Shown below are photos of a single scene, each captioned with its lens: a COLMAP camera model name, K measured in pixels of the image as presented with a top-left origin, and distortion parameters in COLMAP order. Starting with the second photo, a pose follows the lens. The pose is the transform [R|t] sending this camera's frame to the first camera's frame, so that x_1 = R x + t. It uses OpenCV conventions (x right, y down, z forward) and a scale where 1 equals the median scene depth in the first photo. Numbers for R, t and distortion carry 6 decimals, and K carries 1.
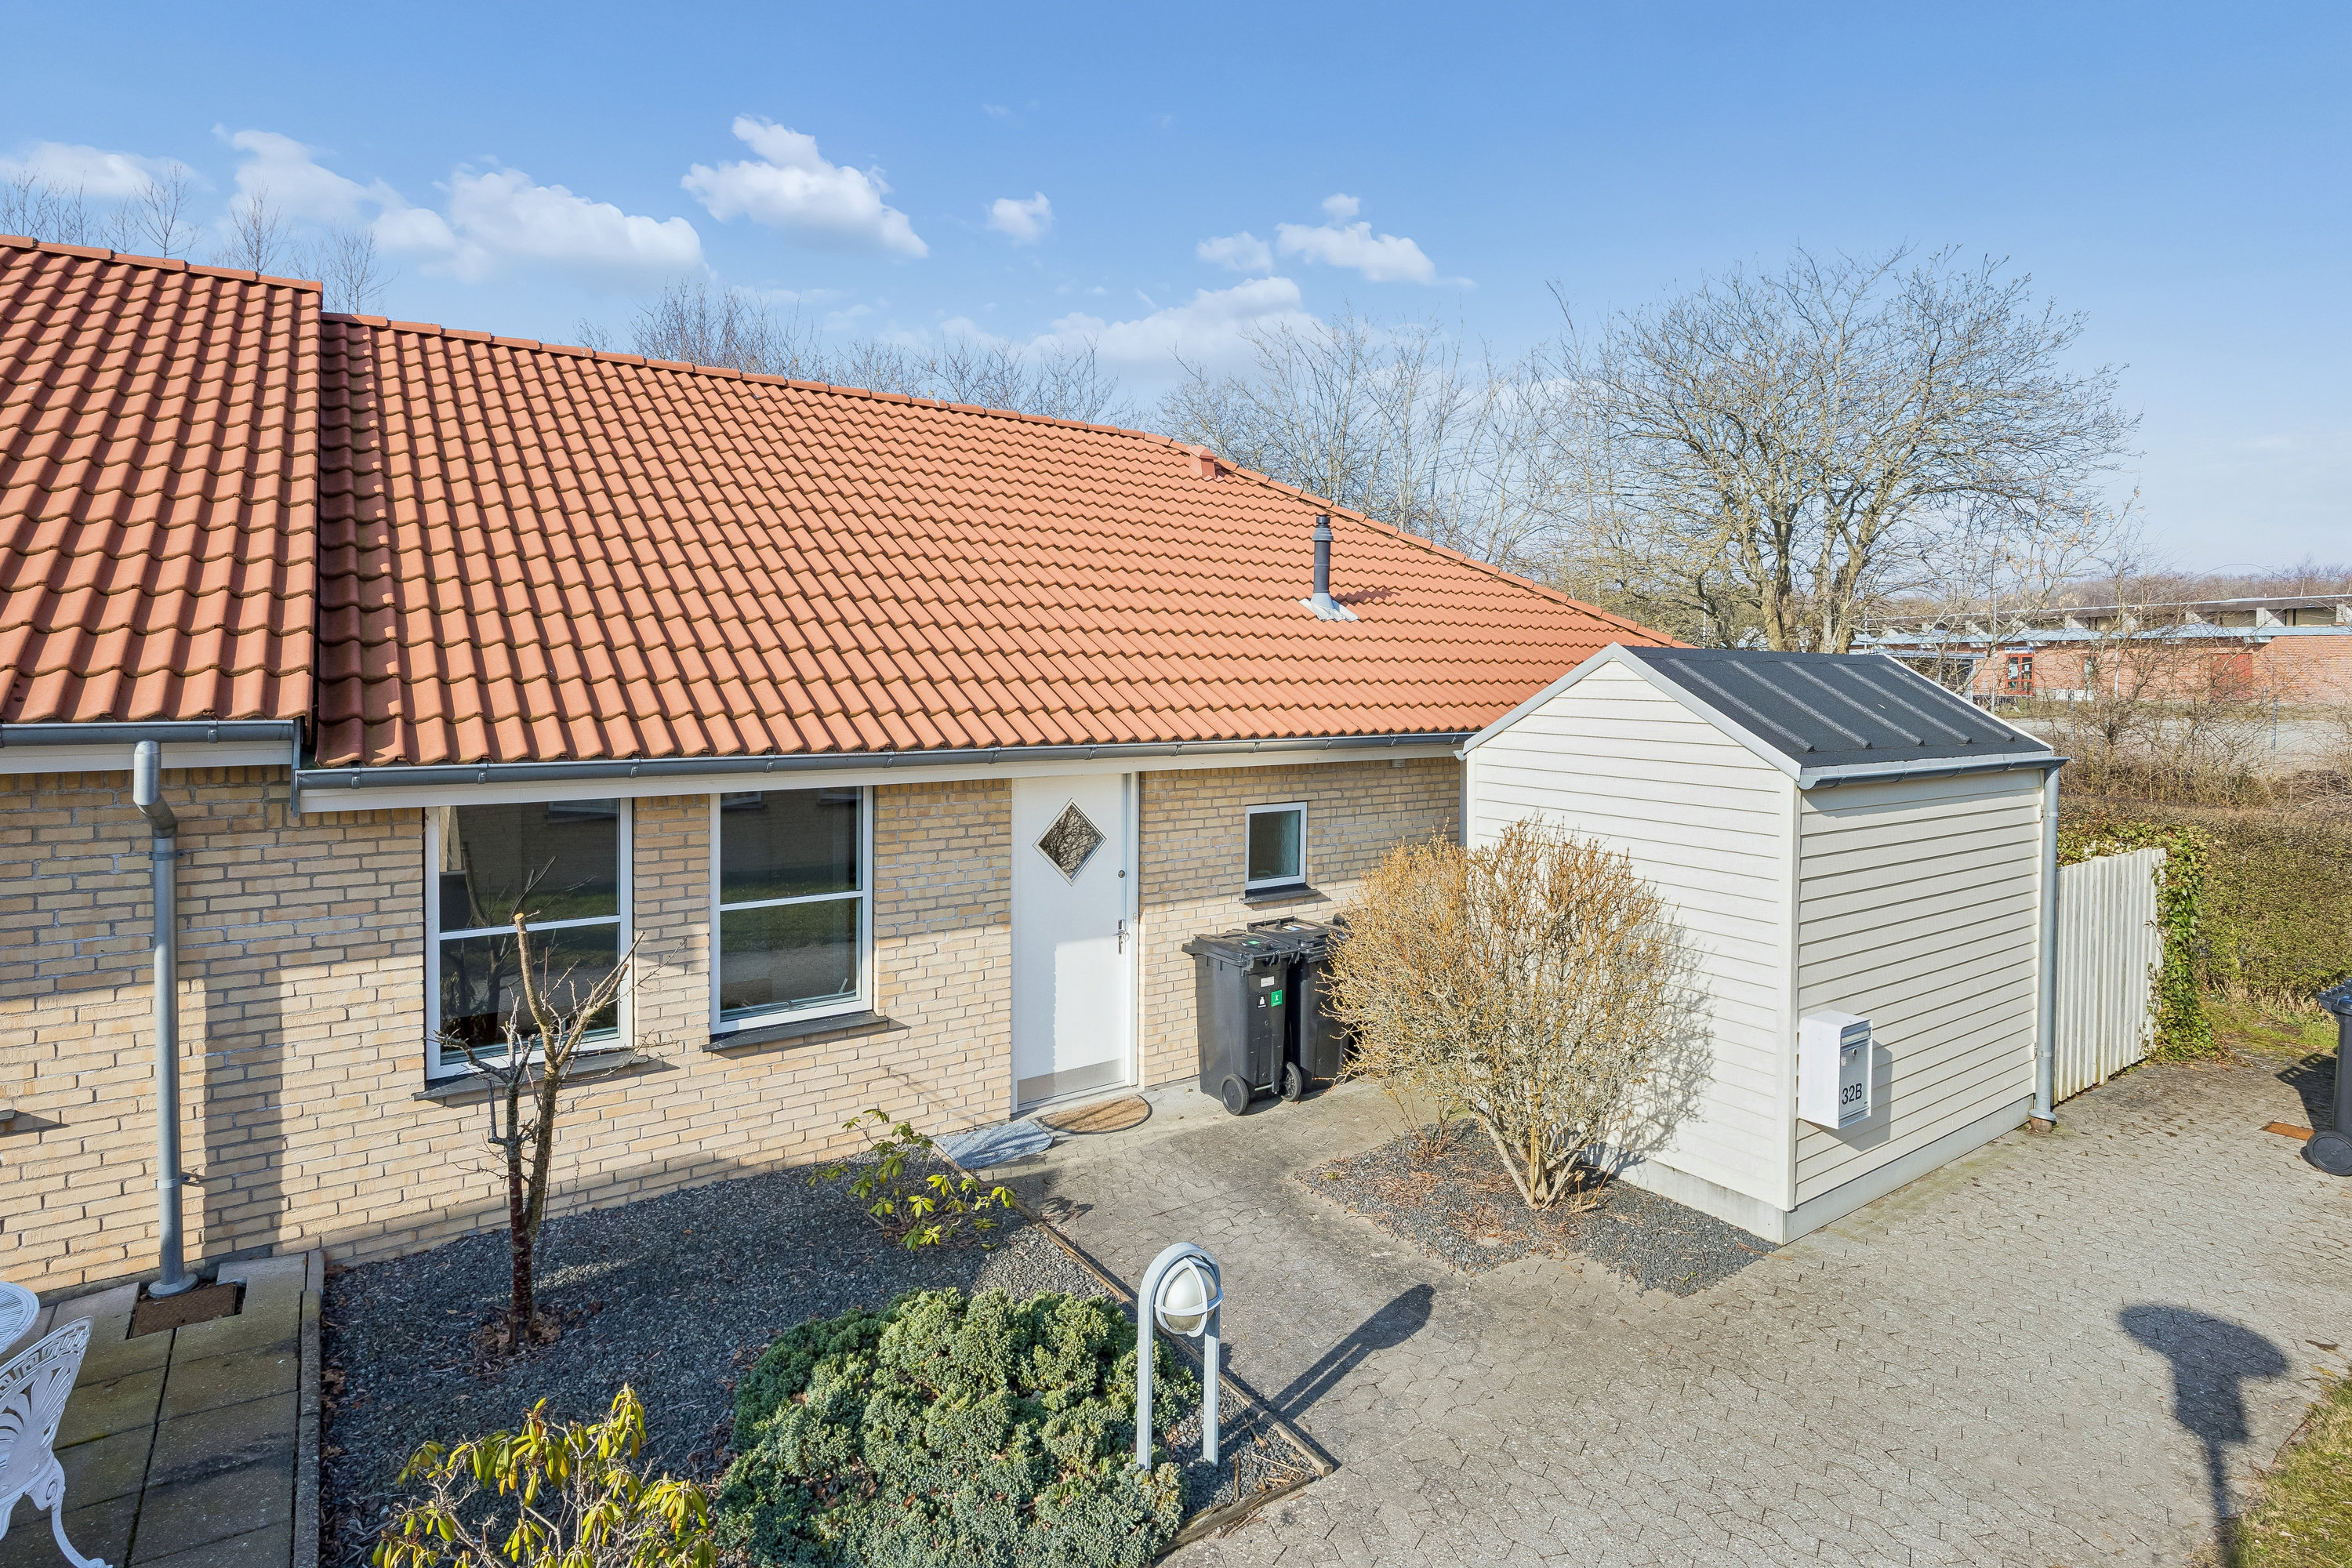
lens RADIAL K [[1219.2, 0, 1187.1], [0, 1219.2, 804.7], [0, 0, 1]] dist [-0.005356, -0.001647]
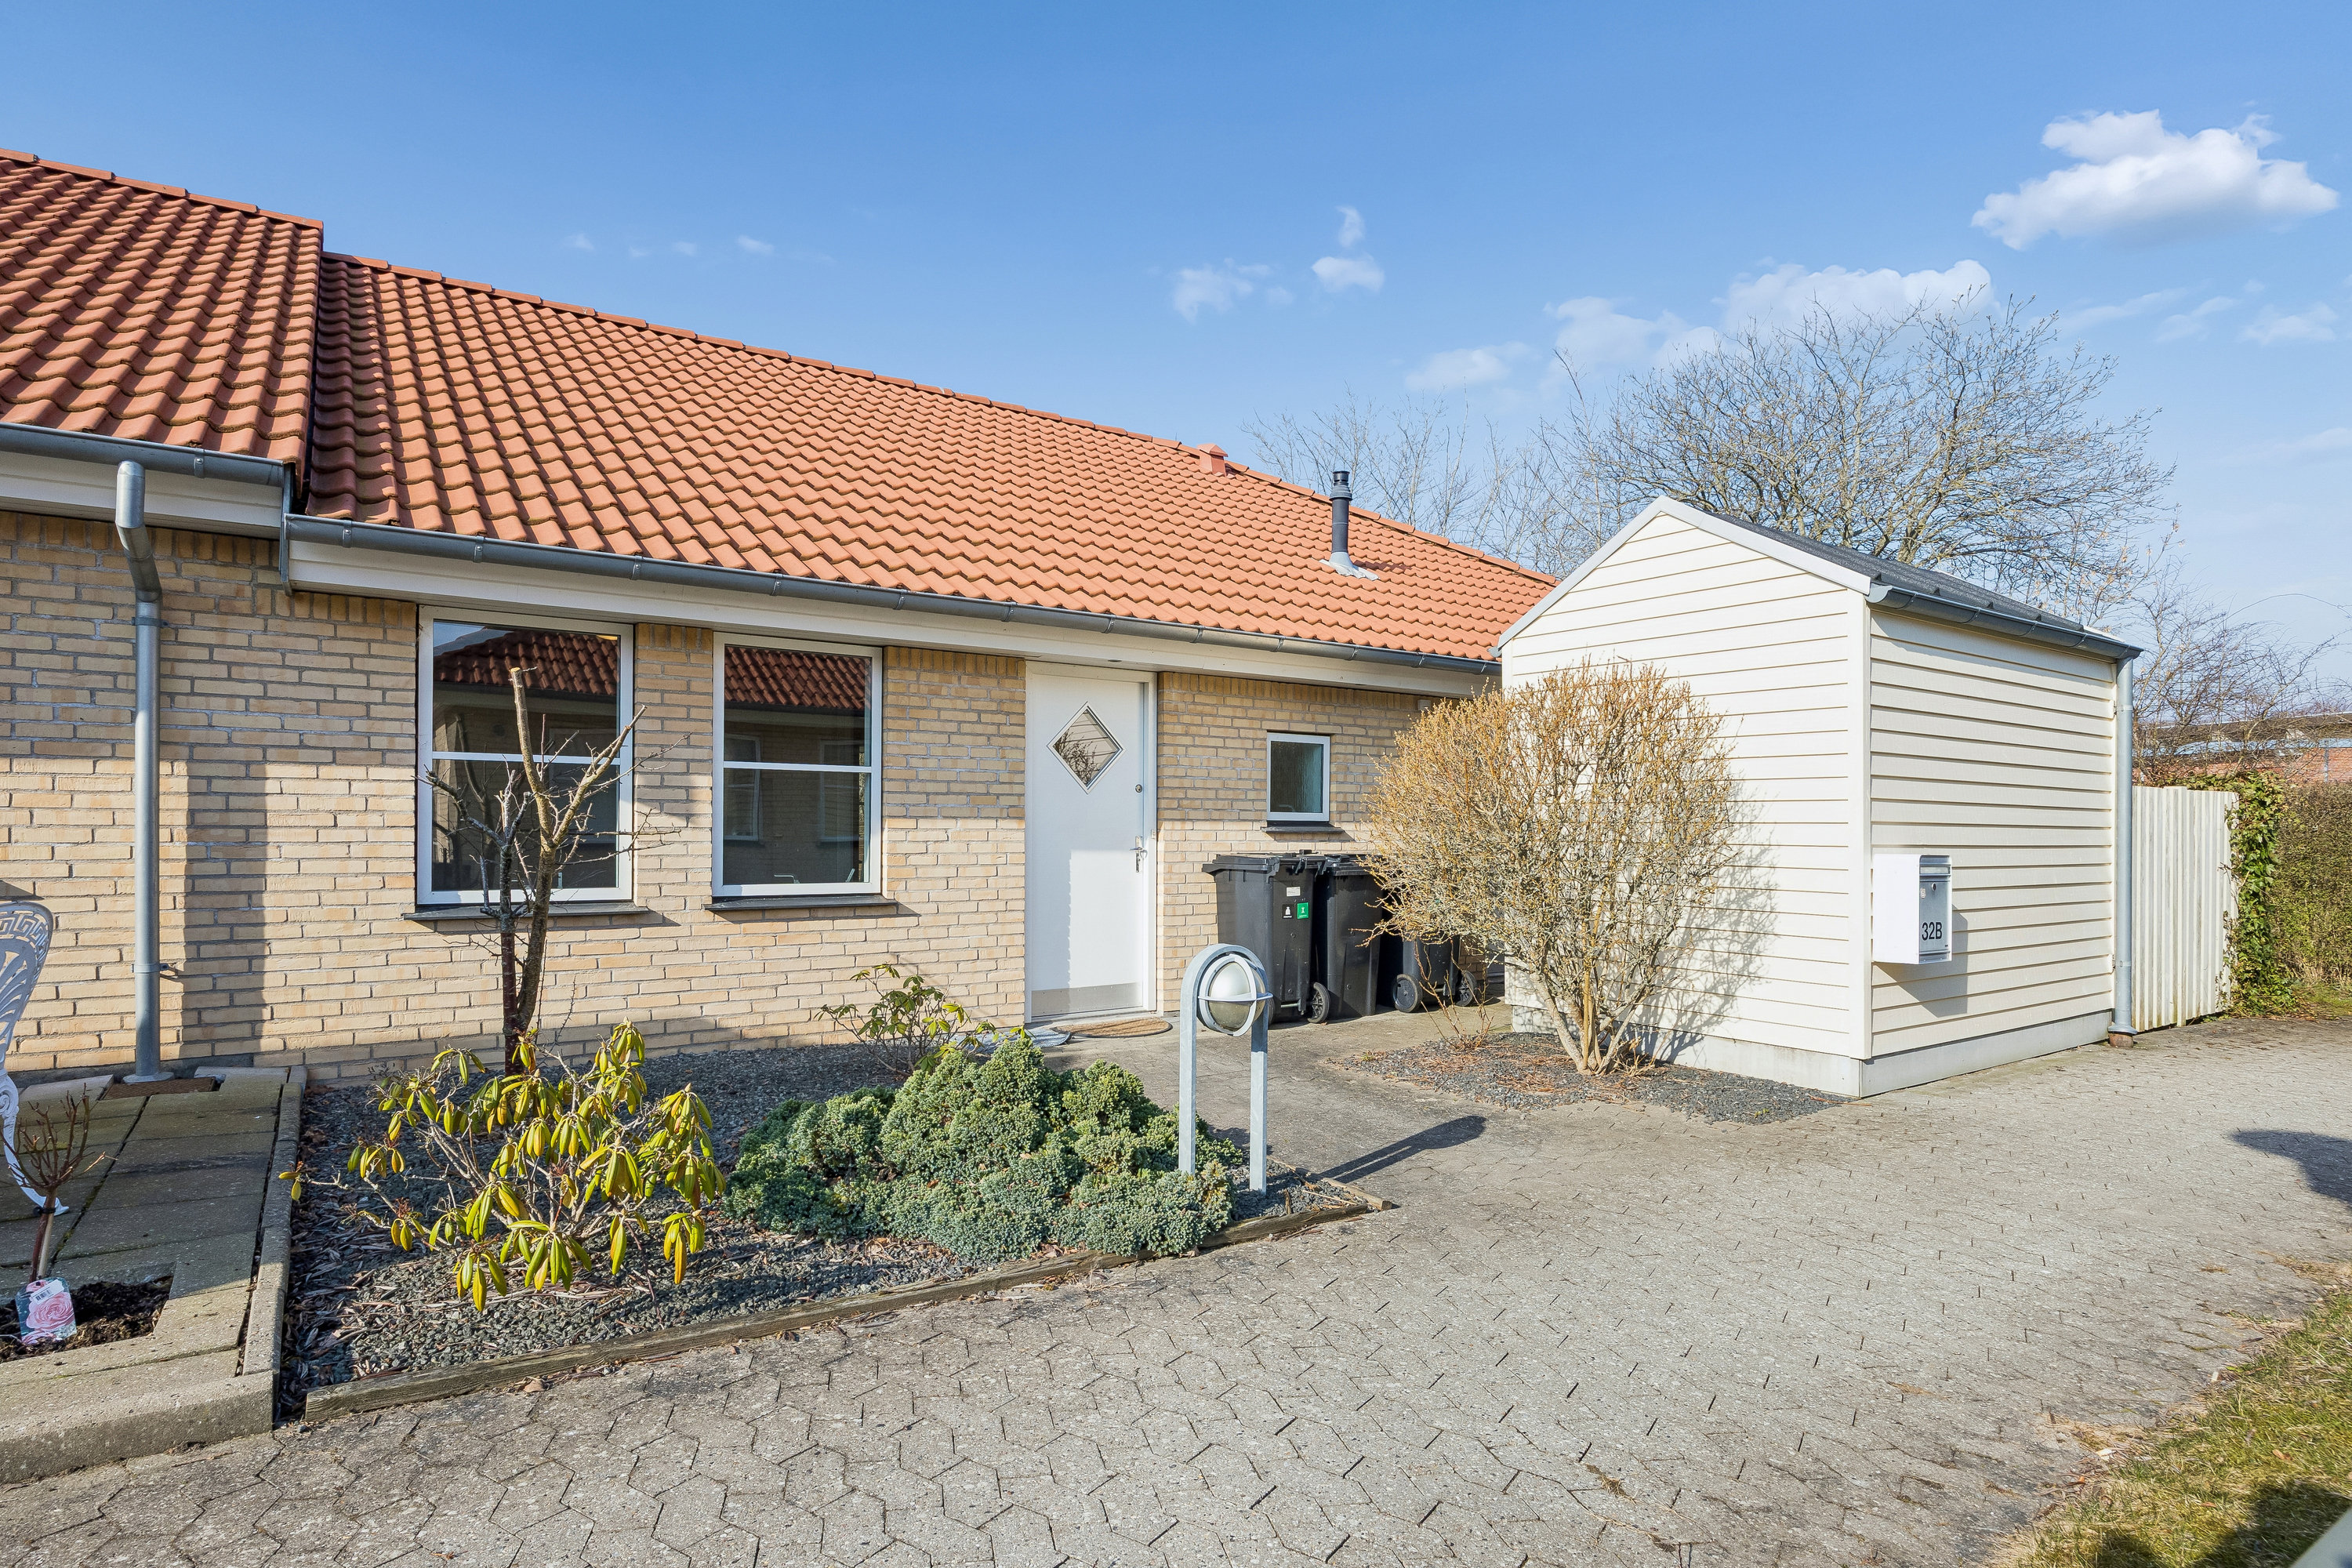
lens RADIAL K [[1258.3, 0, 1173.5], [0, 1258.3, 783.6], [0, 0, 1]] dist [-0.007453, -0.001041]
pose [[0.999806, -0.004162, -0.019260, -0.012580], [0.003681, 0.999681, -0.024978, 0.130597], [0.019358, 0.024902, 0.999502, 0.024218]]
